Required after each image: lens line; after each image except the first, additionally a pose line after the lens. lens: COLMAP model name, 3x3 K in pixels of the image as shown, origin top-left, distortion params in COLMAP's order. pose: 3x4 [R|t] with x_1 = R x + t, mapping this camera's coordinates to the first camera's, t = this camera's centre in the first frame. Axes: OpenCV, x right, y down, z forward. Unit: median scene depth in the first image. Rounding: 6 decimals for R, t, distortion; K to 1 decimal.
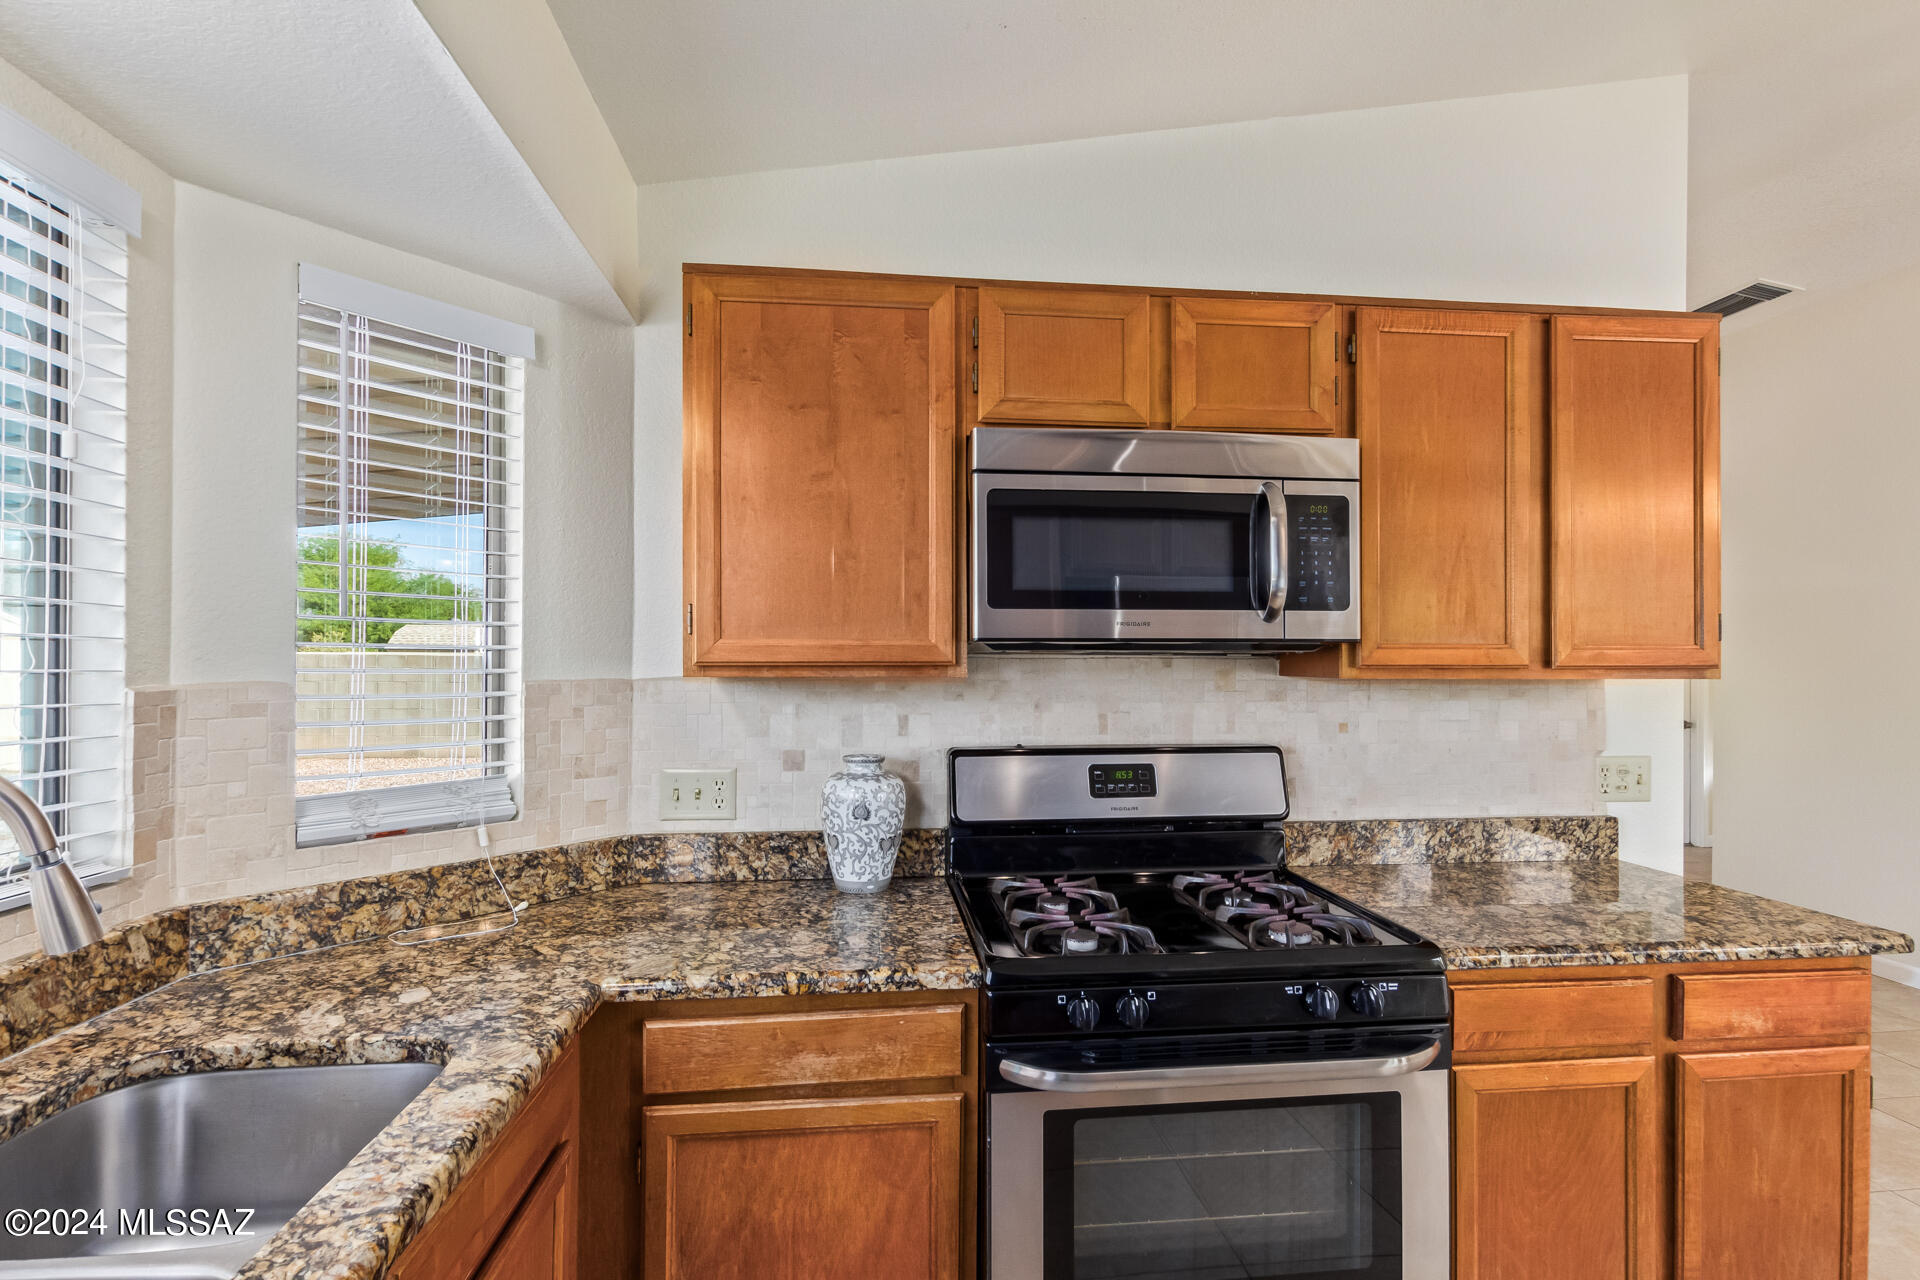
lens RADIAL K [[913.9, 0, 969.5], [0, 913.9, 652.0], [0, 0, 1]] dist [0.003224, -0.000199]
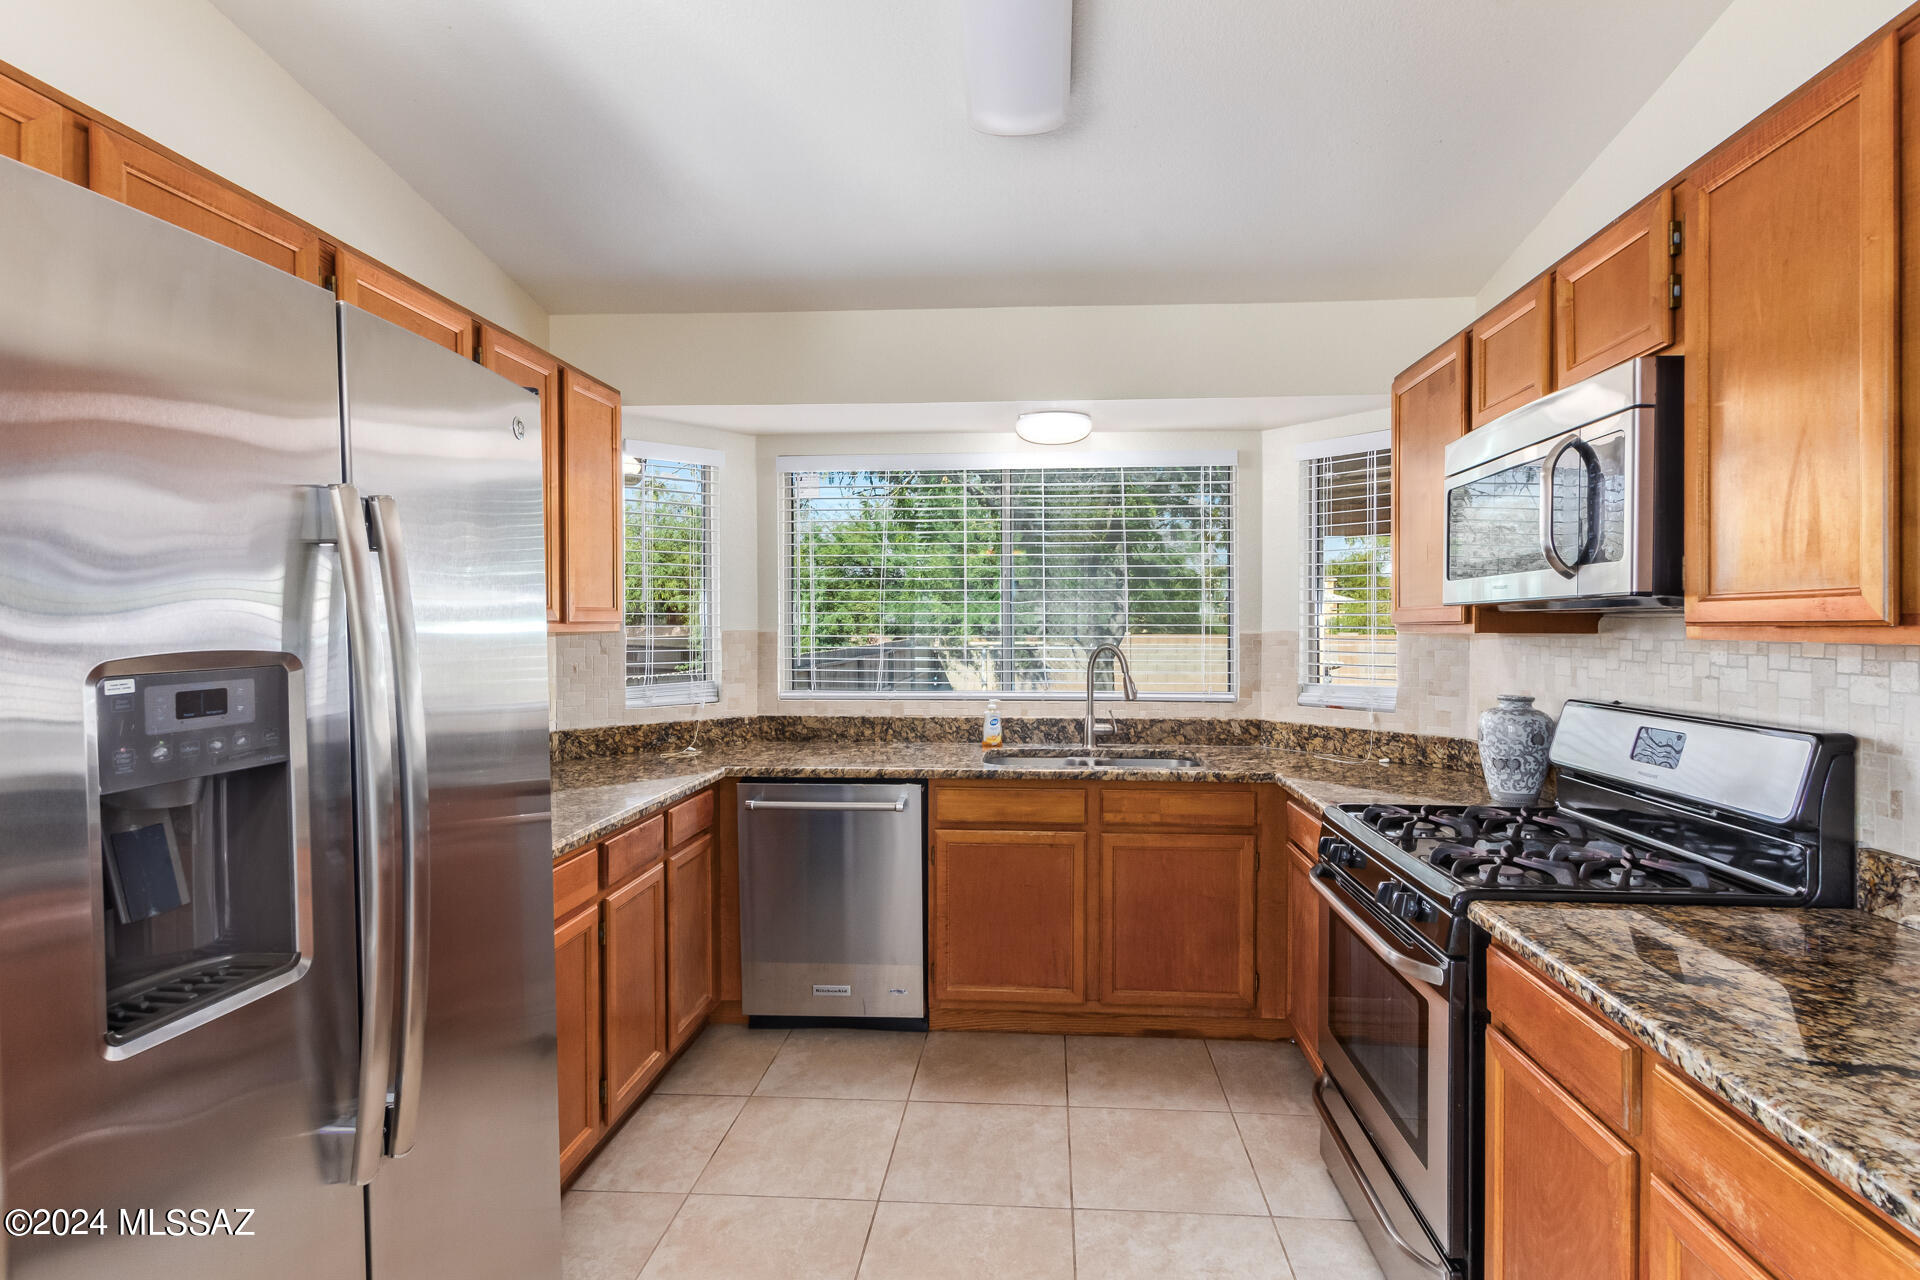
lens RADIAL K [[961.9, 0, 993.3], [0, 961.9, 629.4], [0, 0, 1]] dist [-0.000761, -0.000214]
pose [[-0.181481, 0.002064, -0.983392, 1.352743], [0.005265, 0.999986, 0.001128, 0.016209], [0.983380, -0.004973, -0.181490, 0.542988]]
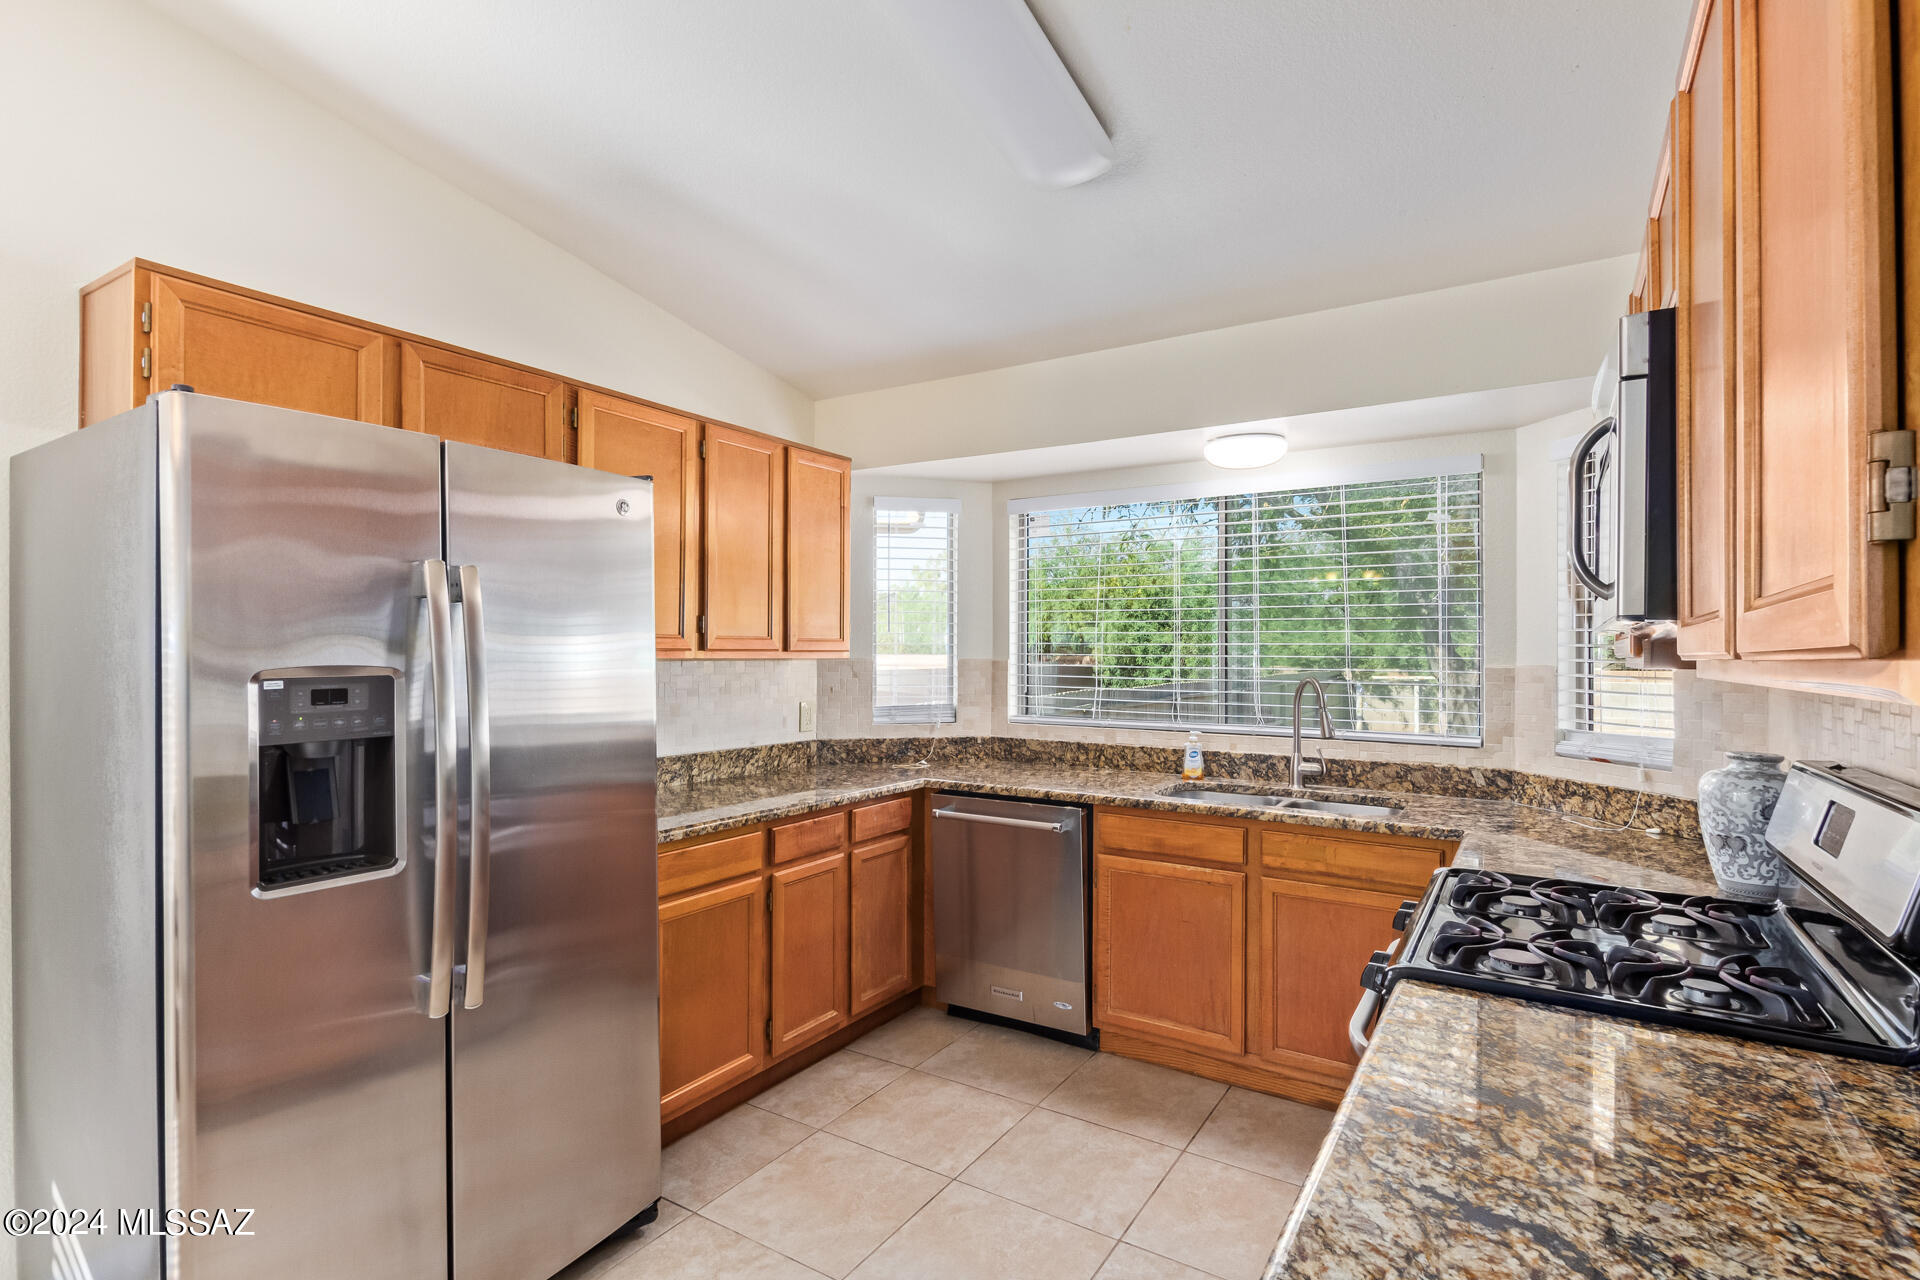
lens RADIAL K [[952.1, 0, 939.3], [0, 952.1, 643.5], [0, 0, 1]] dist [0.004118, -0.000582]
pose [[-0.645514, -0.015115, -0.763599, 1.220104], [-0.003961, 0.999857, -0.016444, 0.018522], [0.763738, -0.007590, -0.645481, 1.015032]]
